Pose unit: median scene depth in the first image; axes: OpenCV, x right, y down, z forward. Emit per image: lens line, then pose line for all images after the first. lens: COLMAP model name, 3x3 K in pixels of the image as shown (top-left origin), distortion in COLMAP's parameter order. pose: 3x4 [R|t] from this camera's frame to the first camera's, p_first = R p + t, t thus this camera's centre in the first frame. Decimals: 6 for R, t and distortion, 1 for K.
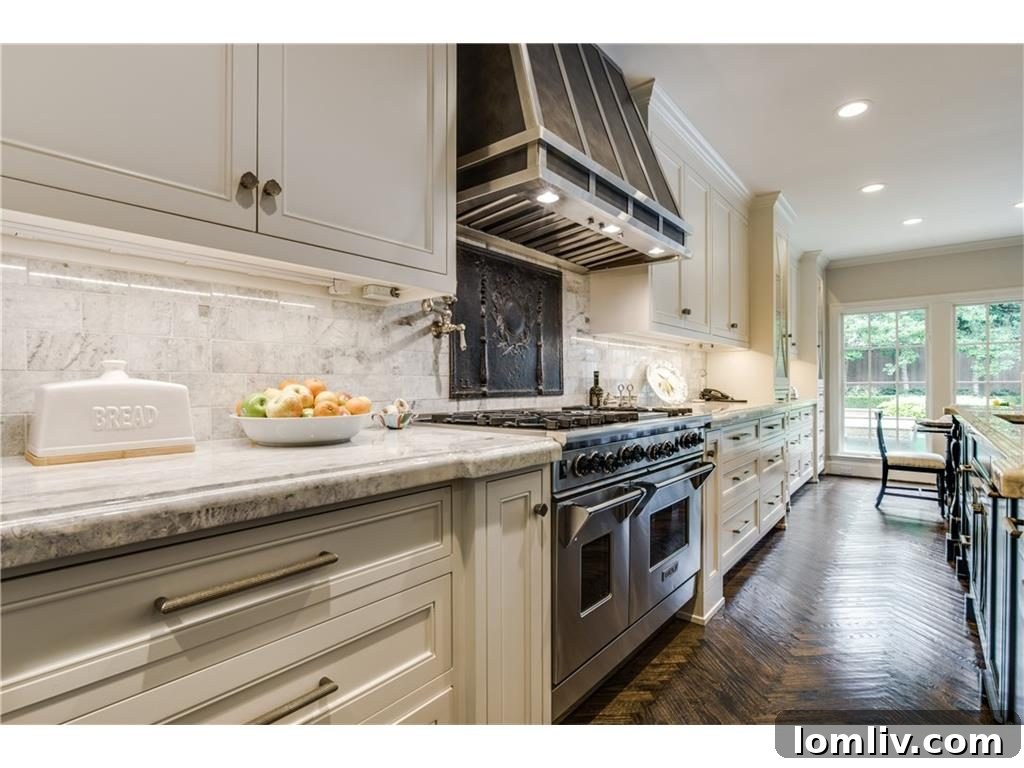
lens RADIAL K [[495.1, 0, 514.6], [0, 495.1, 383.2], [0, 0, 1]] dist [-0.006740, -0.000672]
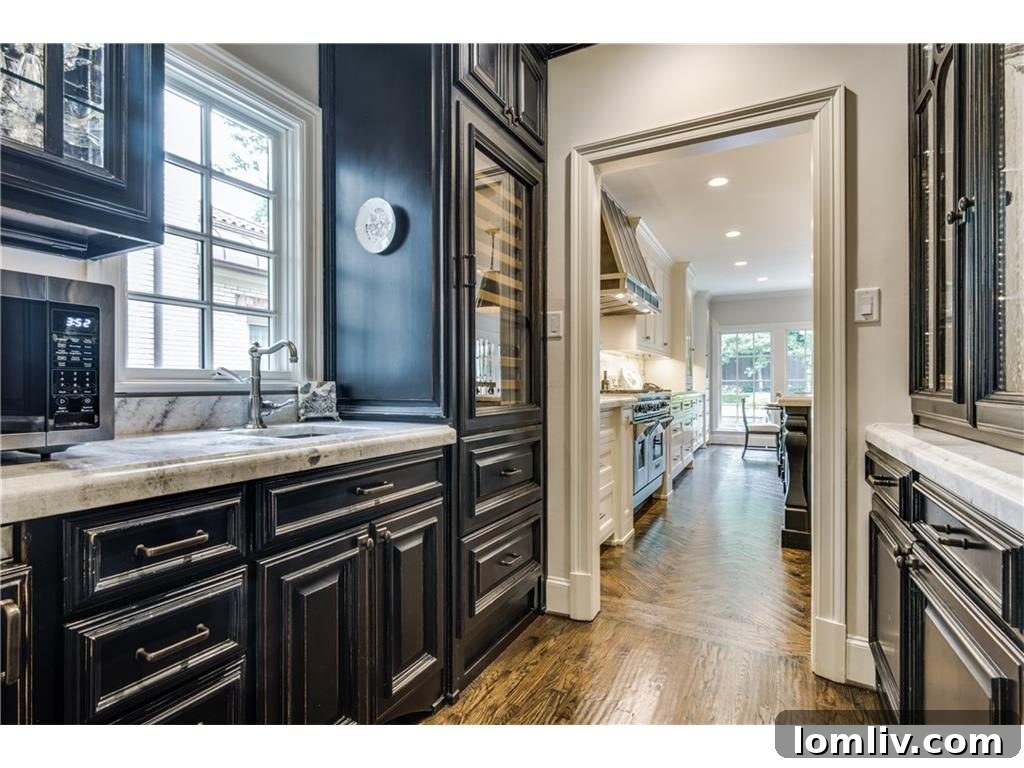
lens RADIAL K [[495.1, 0, 510.1], [0, 495.1, 385.0], [0, 0, 1]] dist [-0.006740, -0.000672]
pose [[0.980033, 0.001381, 0.198828, -0.258865], [-0.001670, 0.999998, 0.001287, 0.012320], [-0.198826, -0.001593, 0.980034, -0.338513]]
